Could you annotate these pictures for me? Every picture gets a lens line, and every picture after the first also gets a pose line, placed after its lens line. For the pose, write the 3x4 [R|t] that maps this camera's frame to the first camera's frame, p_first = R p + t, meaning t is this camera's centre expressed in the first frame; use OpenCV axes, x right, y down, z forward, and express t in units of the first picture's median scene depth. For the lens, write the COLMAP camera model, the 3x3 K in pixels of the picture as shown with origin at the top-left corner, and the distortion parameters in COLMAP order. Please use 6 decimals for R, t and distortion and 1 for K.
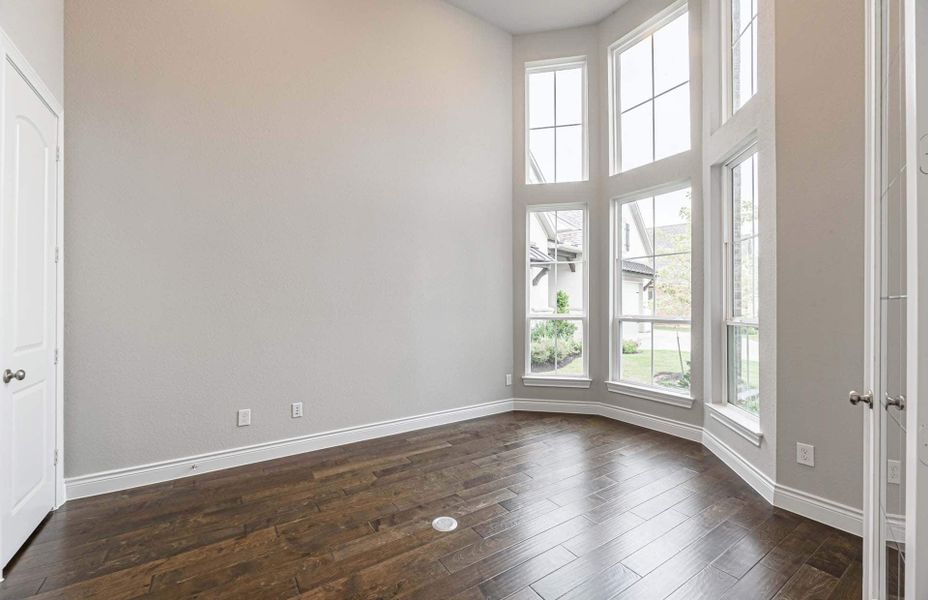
lens RADIAL K [[378.9, 0, 464.2], [0, 378.9, 303.4], [0, 0, 1]] dist [-0.001636, -0.000104]
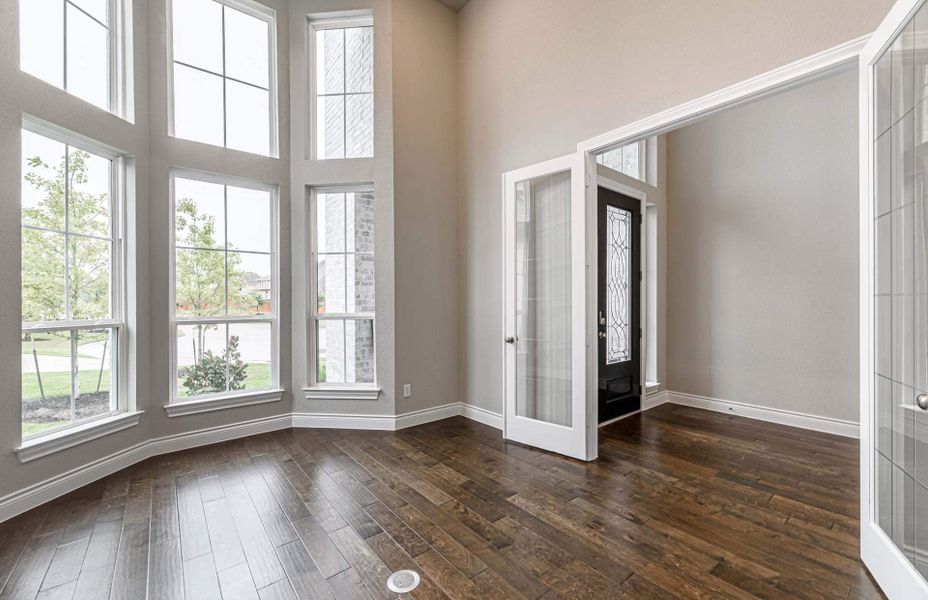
lens RADIAL K [[378.9, 0, 464.2], [0, 378.9, 303.4], [0, 0, 1]] dist [-0.001636, -0.000104]
pose [[-0.099938, 0.010059, 0.994943, -0.502452], [0.011264, 0.999896, -0.008977, 0.017965], [-0.994930, 0.010310, -0.100041, 0.570337]]
